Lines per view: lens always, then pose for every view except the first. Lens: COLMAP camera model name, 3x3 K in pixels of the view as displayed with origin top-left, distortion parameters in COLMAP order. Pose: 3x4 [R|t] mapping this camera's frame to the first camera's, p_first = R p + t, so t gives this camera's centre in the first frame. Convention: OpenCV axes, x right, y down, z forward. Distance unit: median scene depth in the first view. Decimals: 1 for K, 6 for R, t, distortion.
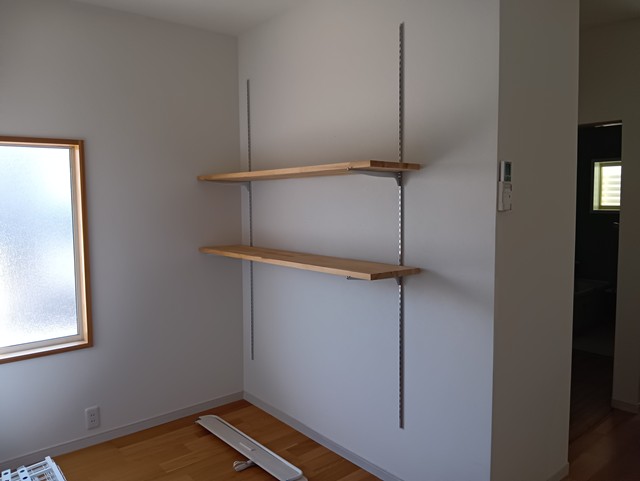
lens RADIAL K [[495.0, 0, 320.8], [0, 495.0, 241.2], [0, 0, 1]] dist [0.001662, -0.042990]
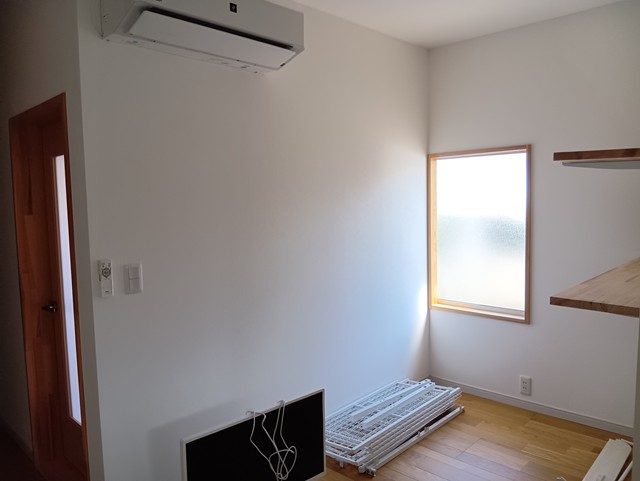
lens RADIAL K [[495.0, 0, 314.0], [0, 495.0, 240.1], [0, 0, 1]] dist [0.001662, -0.042990]
pose [[0.084775, 0.092466, -0.992100, 0.614133], [-0.057211, 0.994494, 0.087800, -0.053116], [0.994756, 0.049316, 0.089598, 0.389012]]
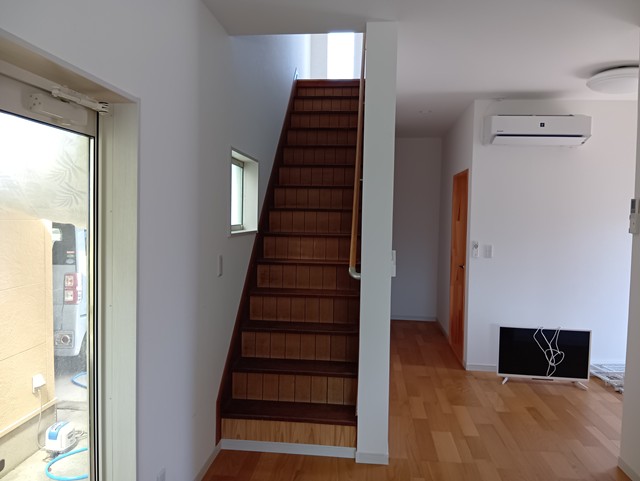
lens RADIAL K [[495.0, 0, 320.5], [0, 495.0, 233.8], [0, 0, 1]] dist [0.001662, -0.042990]
pose [[-0.721456, 0.027082, -0.691931, 1.494903], [-0.061710, 0.992745, 0.103199, -0.113758], [0.689706, 0.117153, -0.714550, 1.044483]]
